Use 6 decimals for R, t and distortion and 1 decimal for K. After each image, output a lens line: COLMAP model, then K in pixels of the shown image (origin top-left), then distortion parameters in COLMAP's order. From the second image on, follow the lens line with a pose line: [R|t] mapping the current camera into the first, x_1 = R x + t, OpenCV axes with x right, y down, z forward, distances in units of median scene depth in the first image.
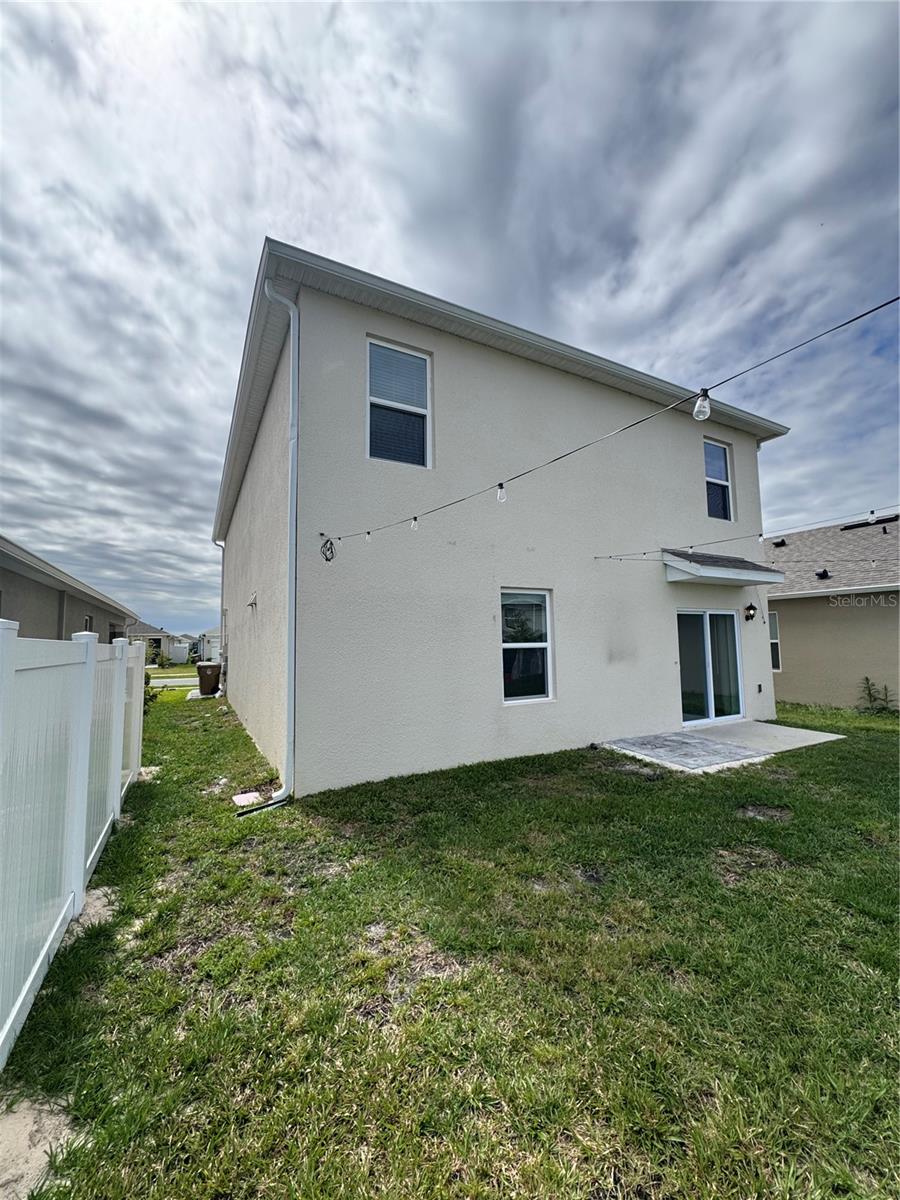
lens RADIAL K [[475.5, 0, 450.0], [0, 475.5, 600.0], [0, 0, 1]] dist [-0.002928, 0.000224]
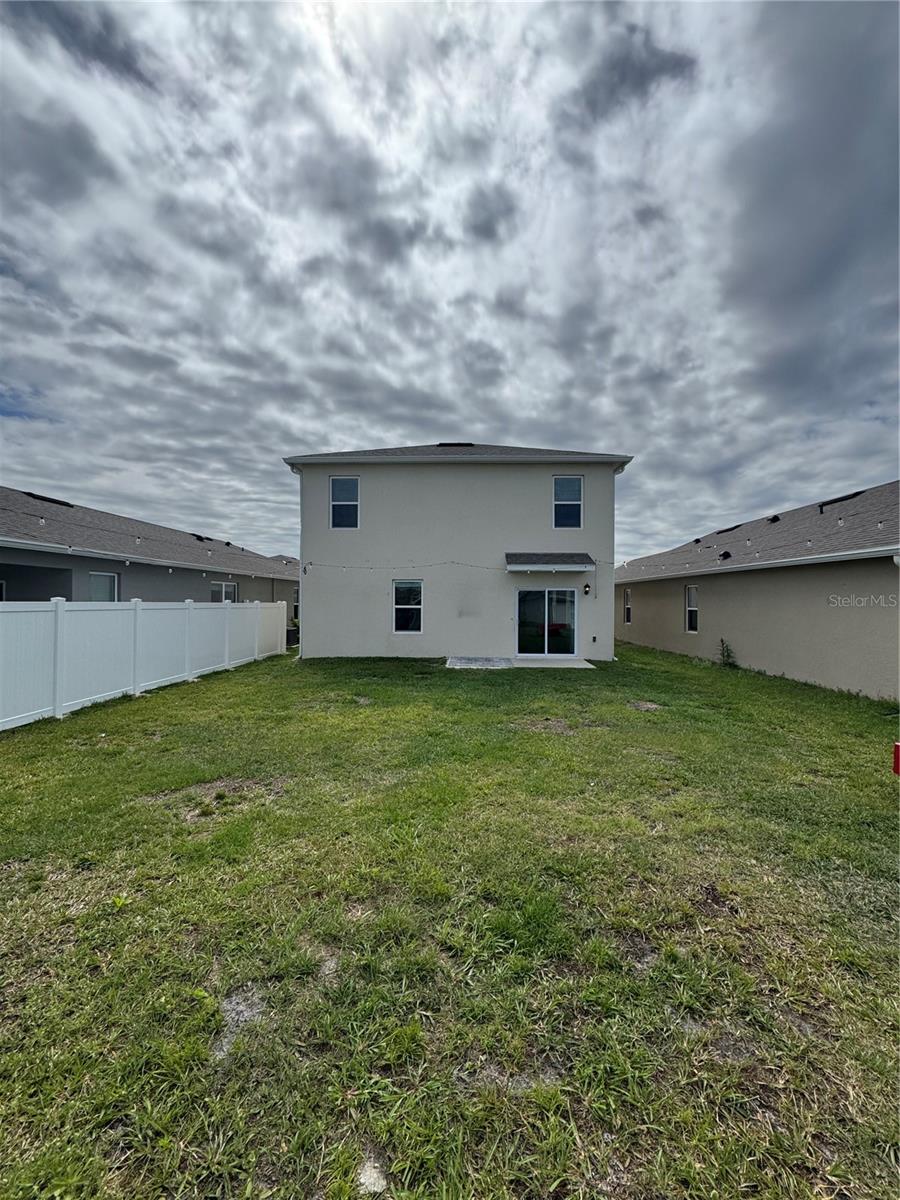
lens RADIAL K [[475.5, 0, 450.0], [0, 475.5, 600.0], [0, 0, 1]] dist [-0.002928, 0.000224]
pose [[0.865221, 0.015418, -0.501153, 1.366532], [0.027897, 0.996498, 0.078820, -0.095918], [0.500614, -0.082178, 0.861762, -0.717961]]
